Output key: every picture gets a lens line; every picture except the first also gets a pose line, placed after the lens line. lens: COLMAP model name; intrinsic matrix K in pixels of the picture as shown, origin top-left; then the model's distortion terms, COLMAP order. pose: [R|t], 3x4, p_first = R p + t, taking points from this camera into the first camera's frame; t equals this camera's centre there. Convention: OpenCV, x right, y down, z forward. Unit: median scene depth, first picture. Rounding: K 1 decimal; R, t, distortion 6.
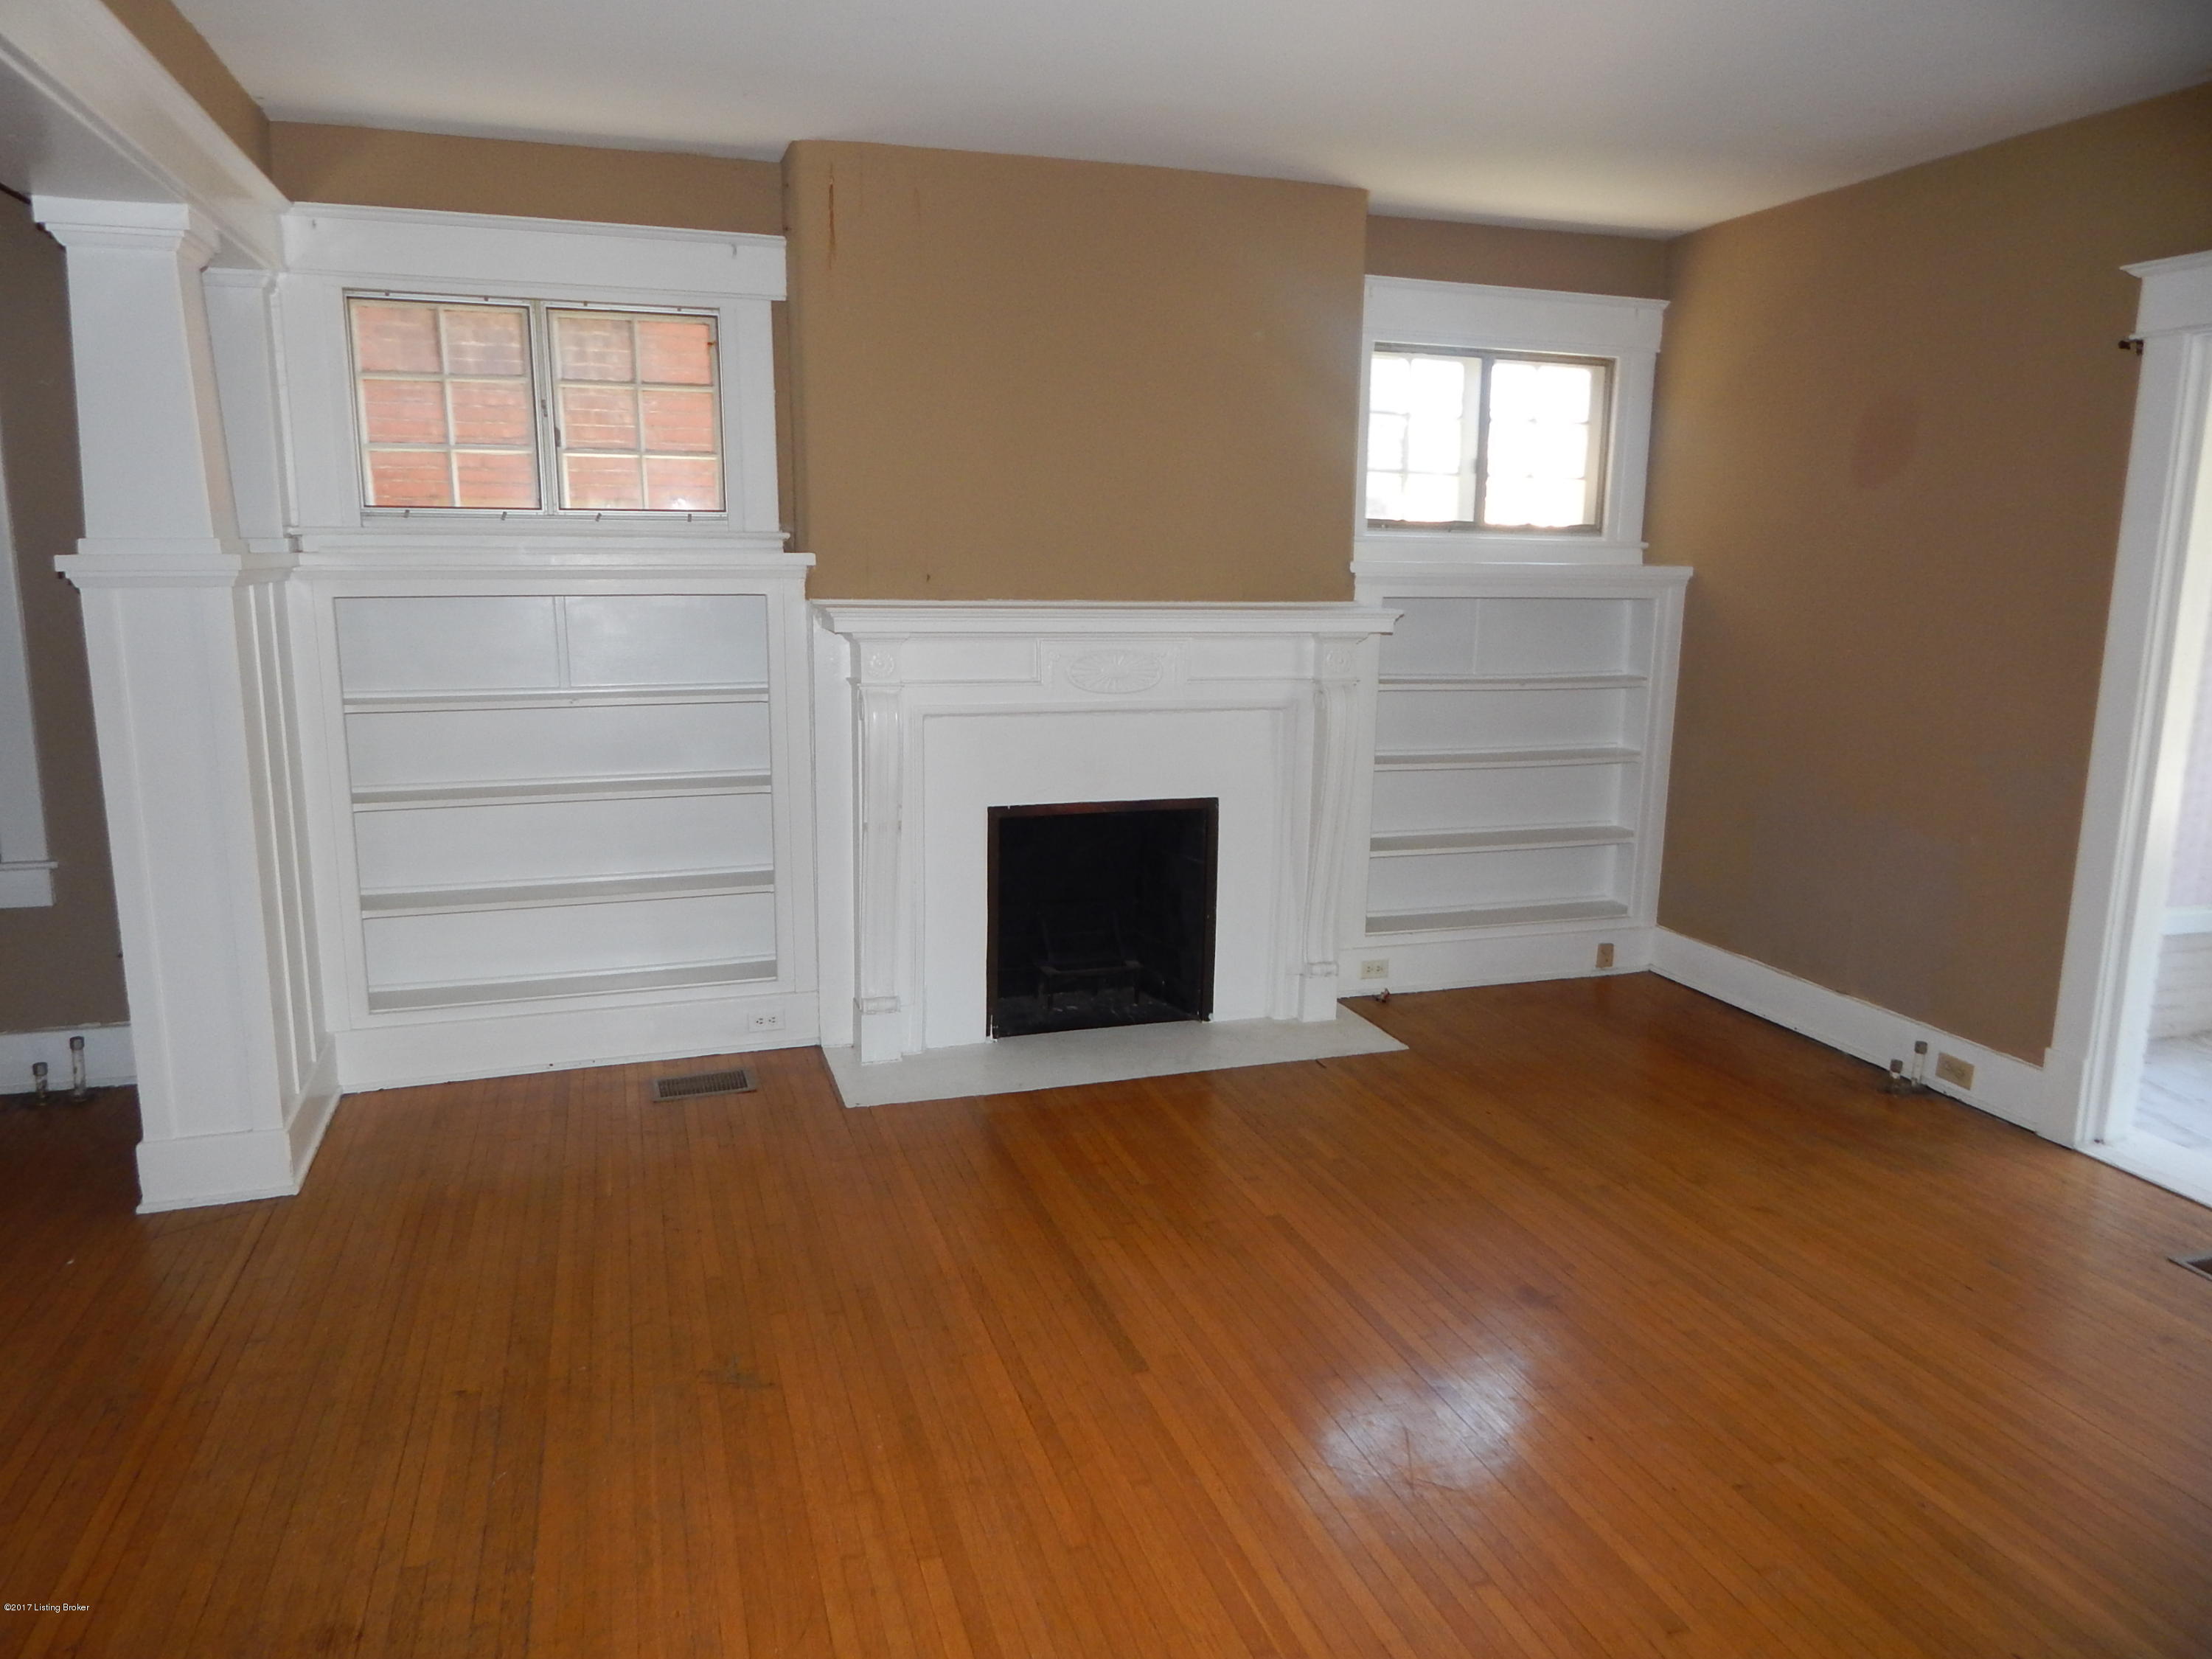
lens RADIAL K [[1452.9, 0, 1092.1], [0, 1452.9, 822.3], [0, 0, 1]] dist [-0.000077, 0.000973]
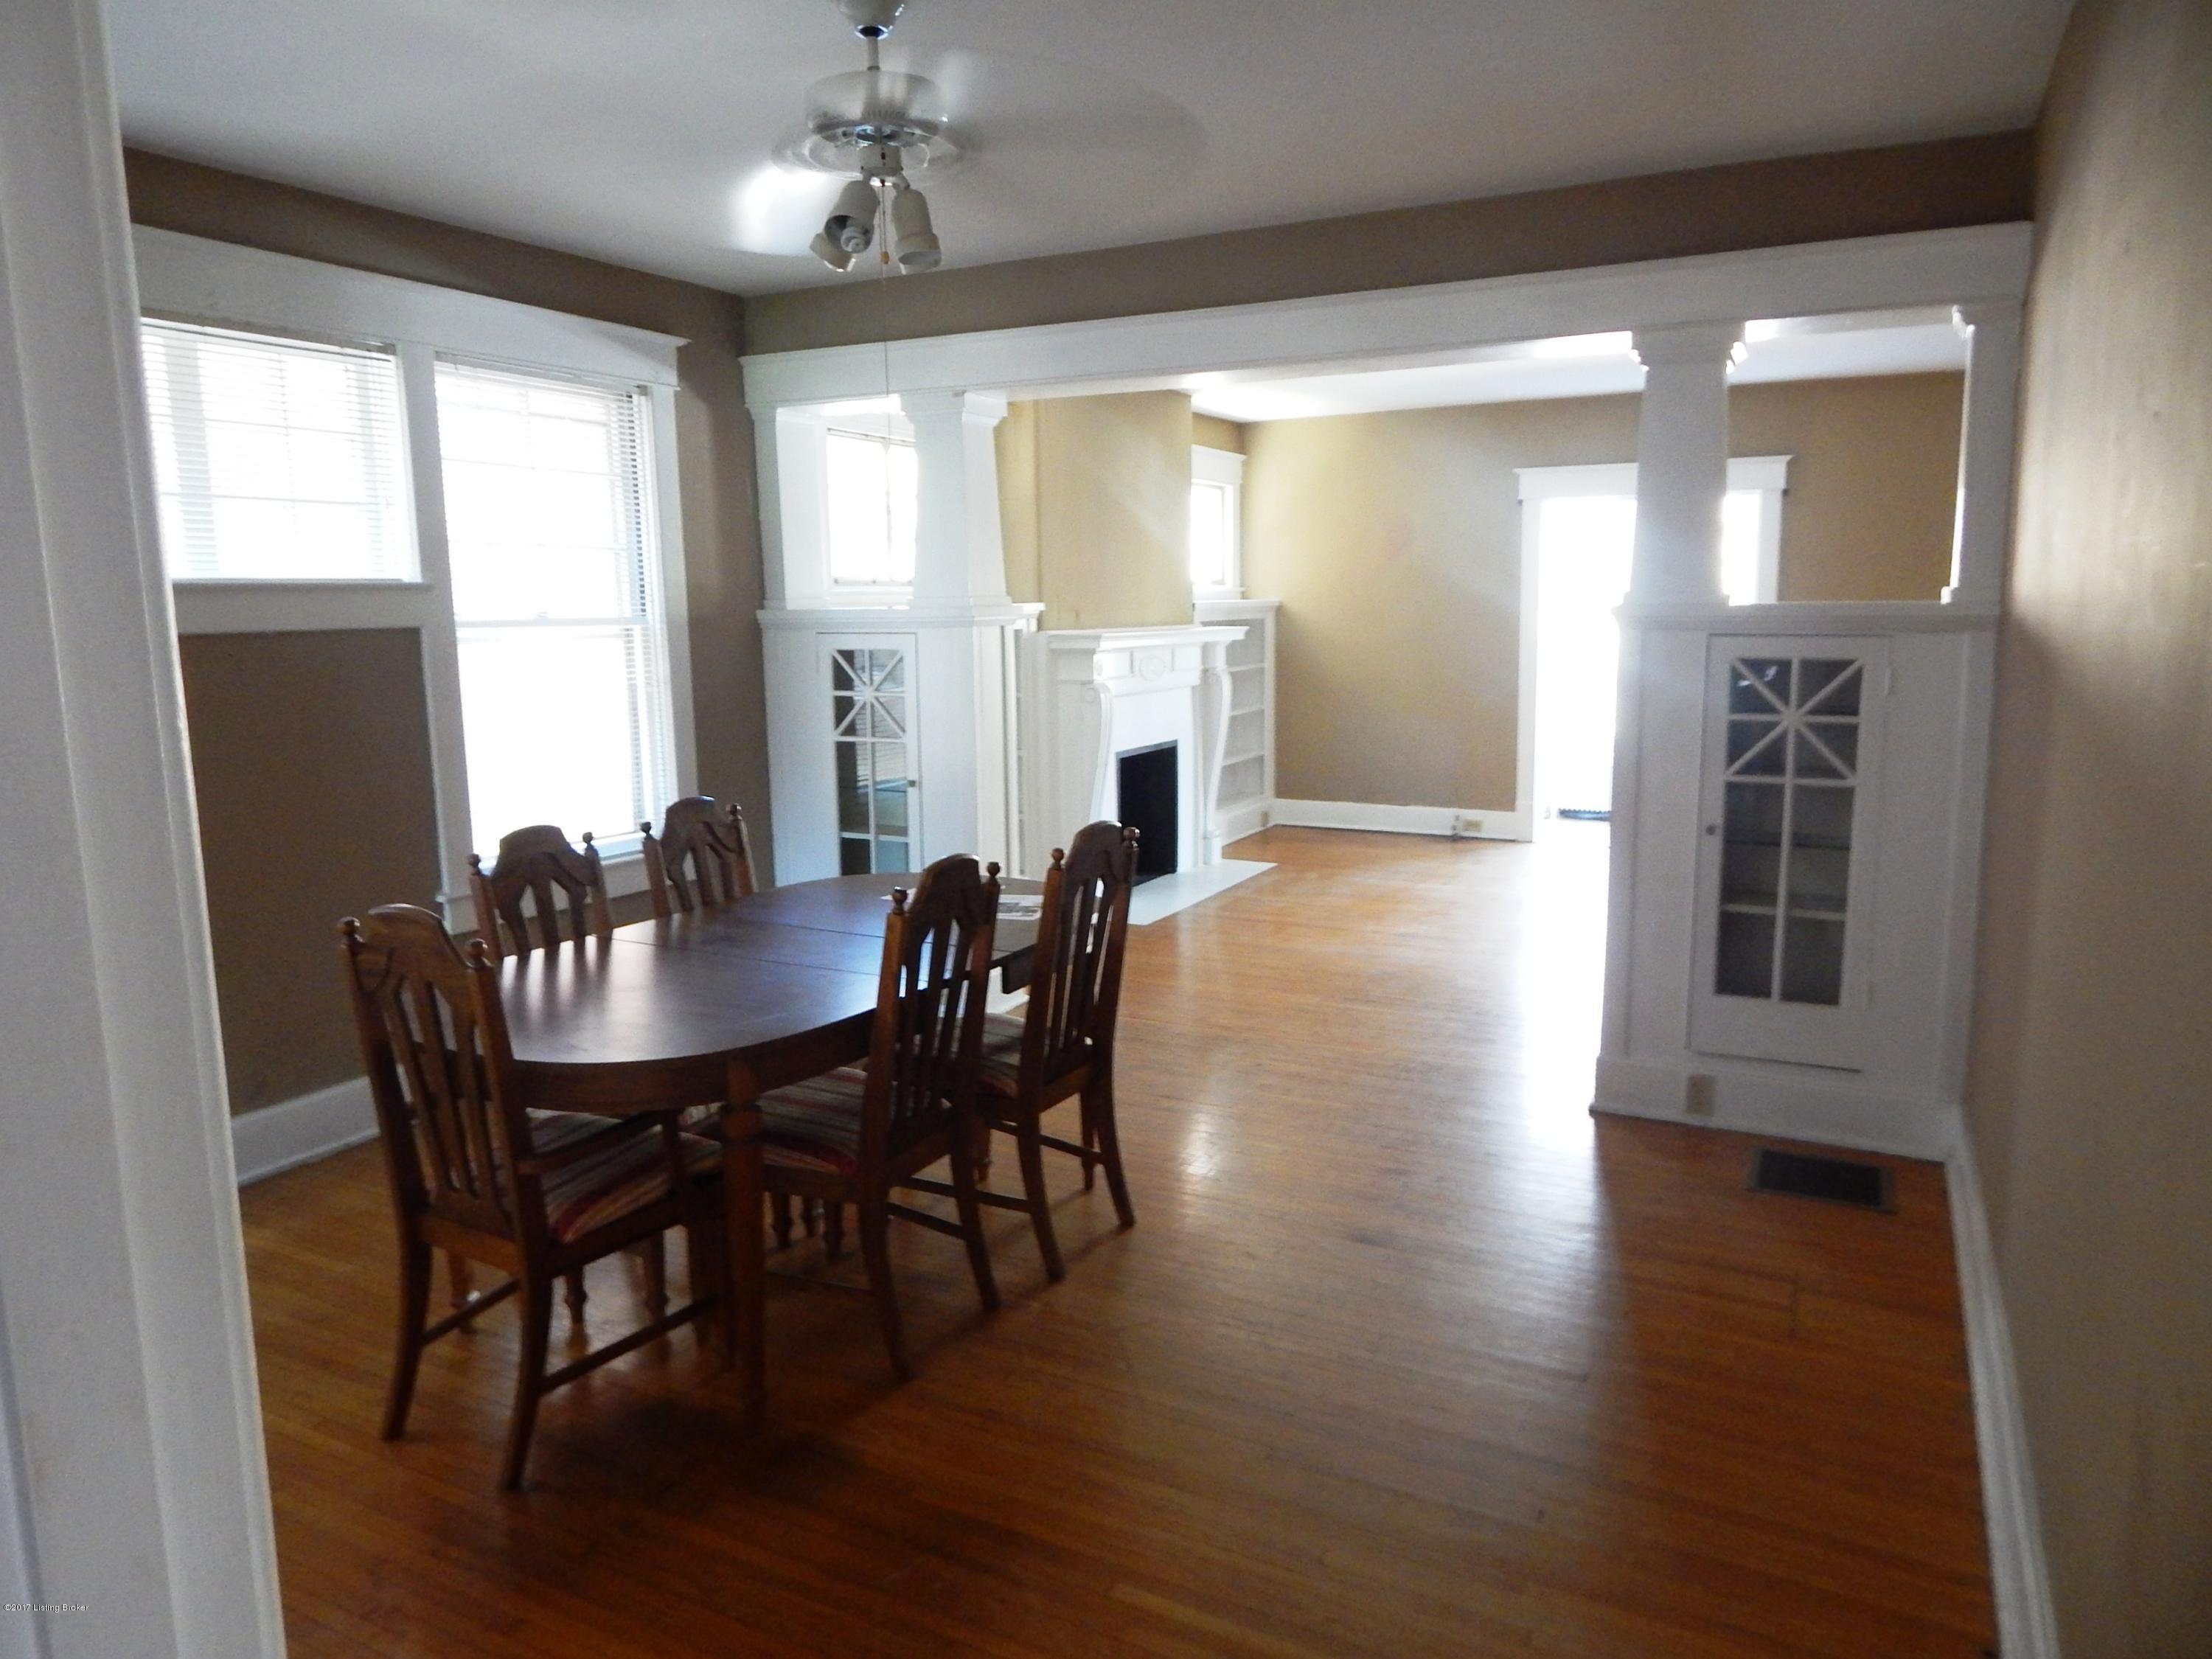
lens RADIAL K [[1452.9, 0, 1092.1], [0, 1452.9, 822.3], [0, 0, 1]] dist [-0.000077, 0.000973]
pose [[0.714684, -0.125644, 0.688070, -1.313848], [0.149988, 0.988379, 0.024692, 0.027218], [-0.683176, 0.085555, 0.725224, -0.189371]]
